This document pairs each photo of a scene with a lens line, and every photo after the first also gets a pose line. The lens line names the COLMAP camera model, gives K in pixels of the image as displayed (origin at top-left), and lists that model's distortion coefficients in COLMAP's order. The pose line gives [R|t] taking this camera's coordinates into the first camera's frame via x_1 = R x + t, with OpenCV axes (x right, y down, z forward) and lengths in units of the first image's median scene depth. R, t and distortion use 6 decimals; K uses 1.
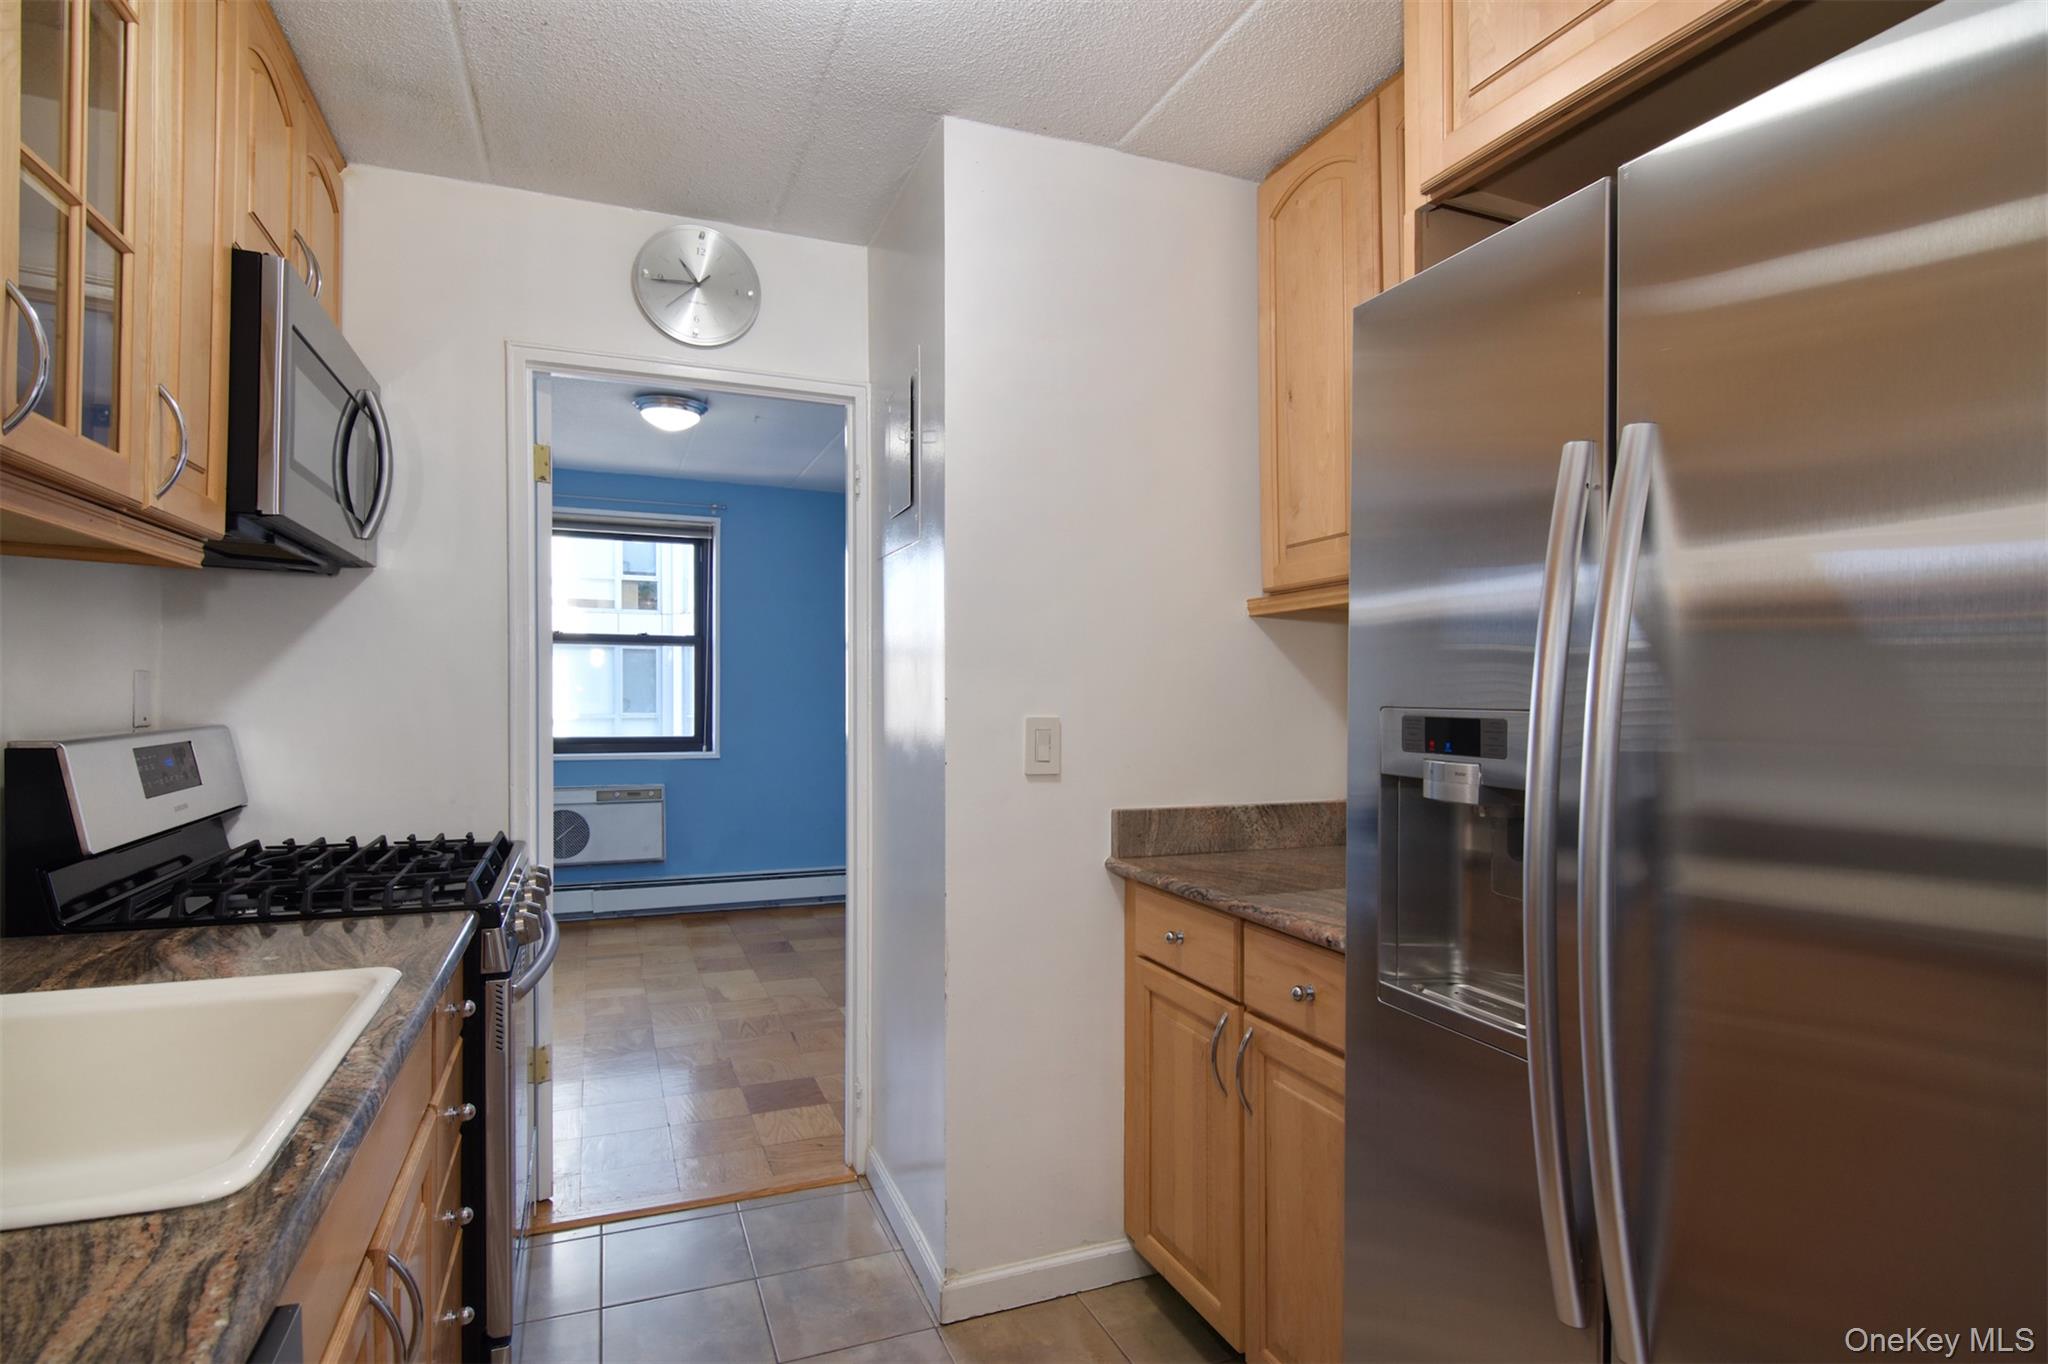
lens RADIAL K [[1029.6, 0, 1030.1], [0, 1029.6, 667.2], [0, 0, 1]] dist [-0.004155, -0.009406]
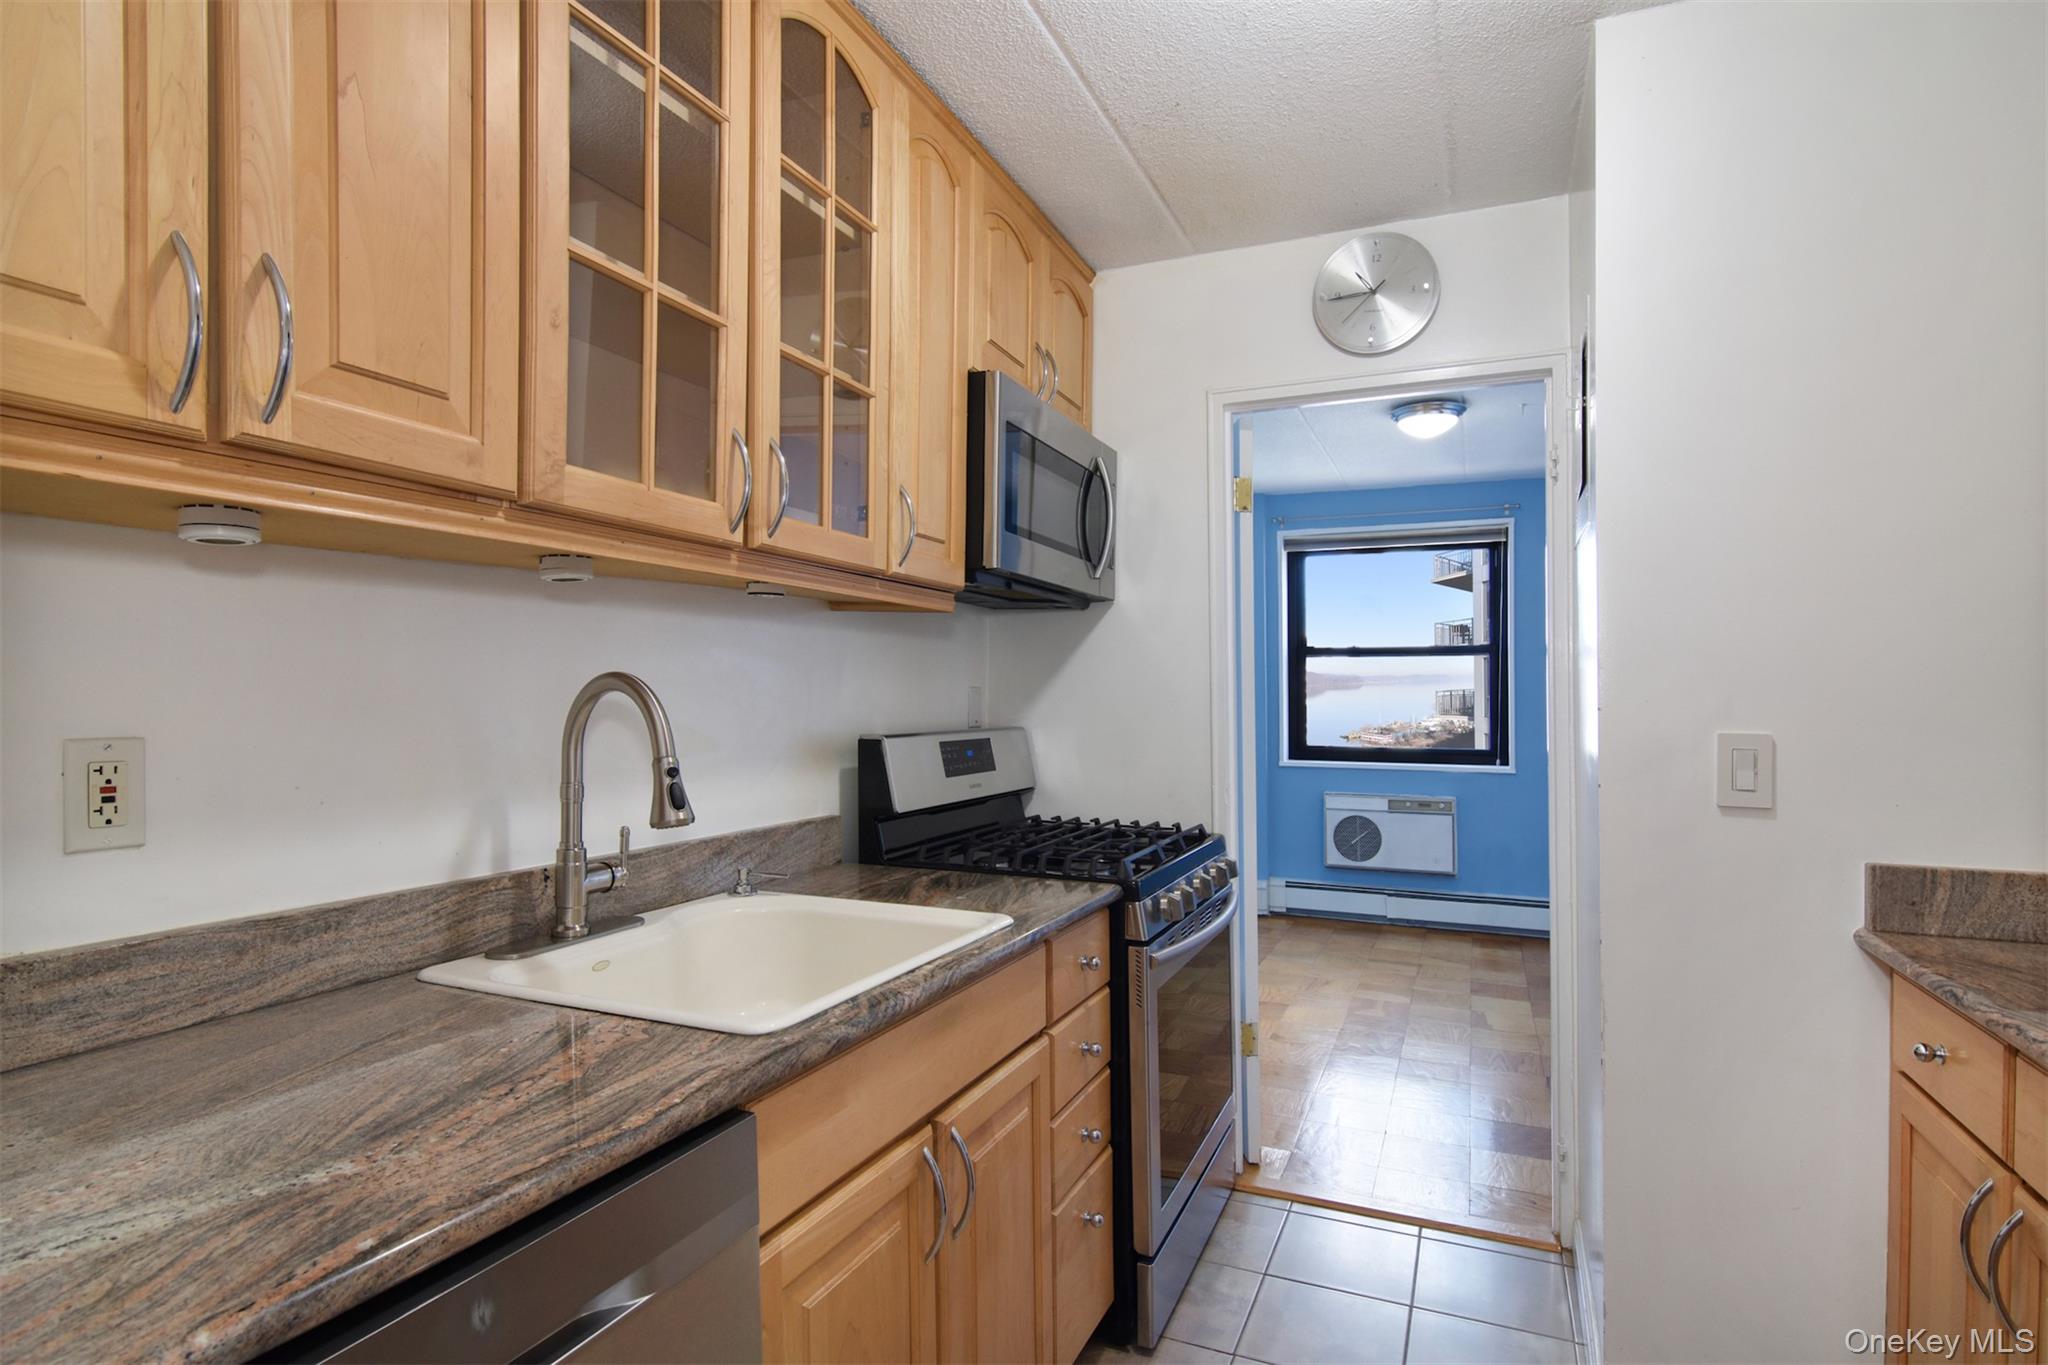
lens RADIAL K [[1029.6, 0, 1025.5], [0, 1029.6, 692.2], [0, 0, 1]] dist [-0.004155, -0.009406]
pose [[0.697272, -0.006515, -0.716777, 0.176774], [0.015439, 0.999863, 0.005930, 0.003936], [0.716641, -0.015201, 0.697277, 0.071683]]
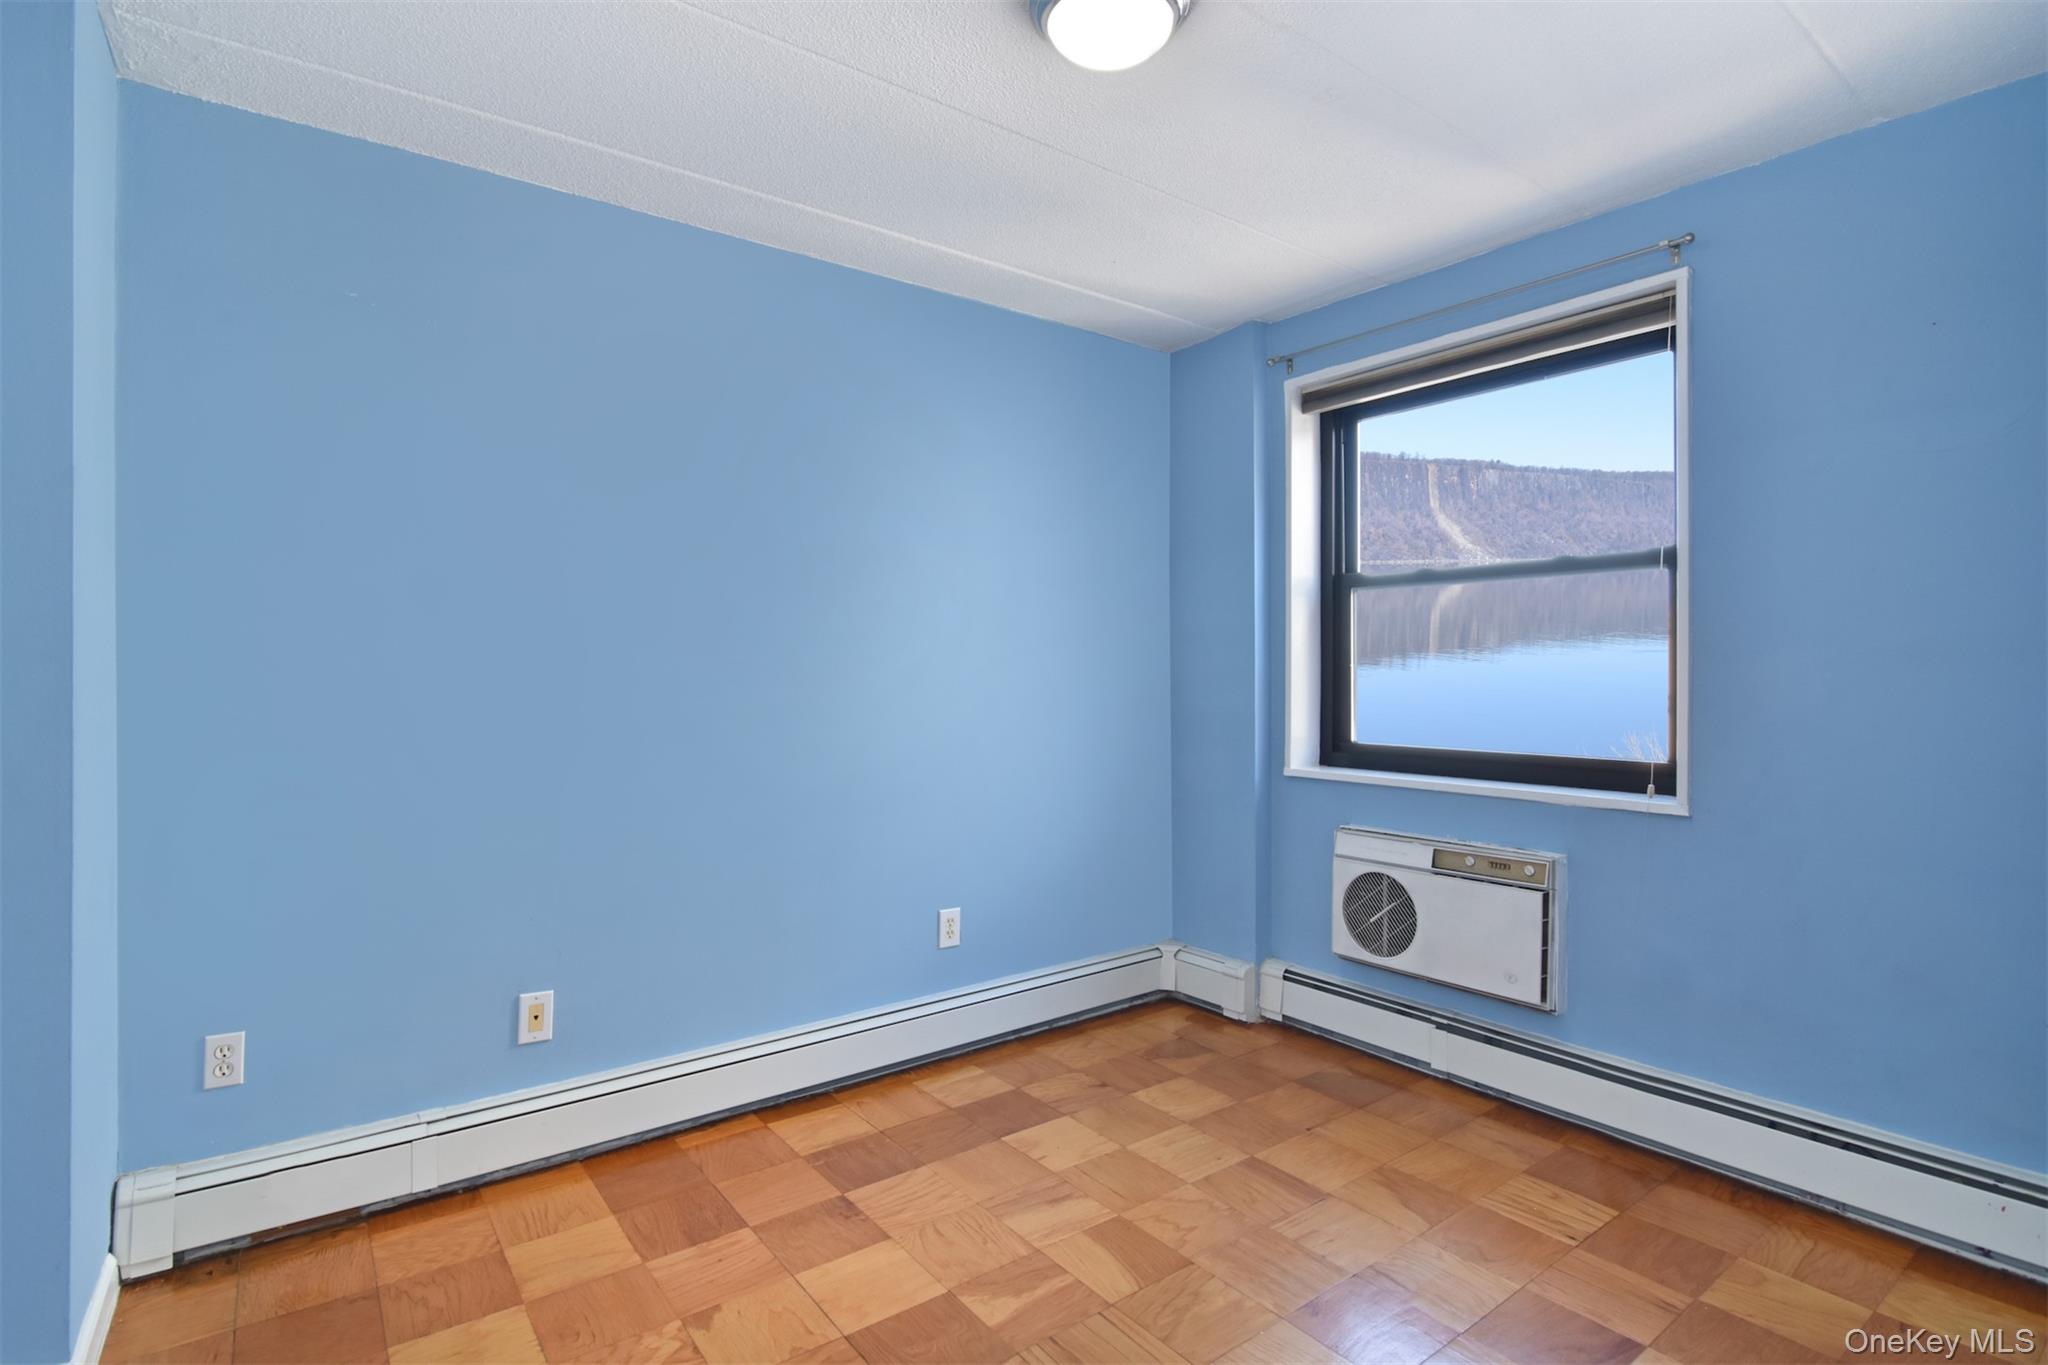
lens RADIAL K [[1029.6, 0, 1024.2], [0, 1029.6, 686.2], [0, 0, 1]] dist [-0.004155, -0.009406]
pose [[0.273327, 0.002733, -0.961917, 0.125395], [0.017734, 0.999812, 0.007880, 0.072355], [0.961758, -0.019213, 0.273227, 1.793166]]
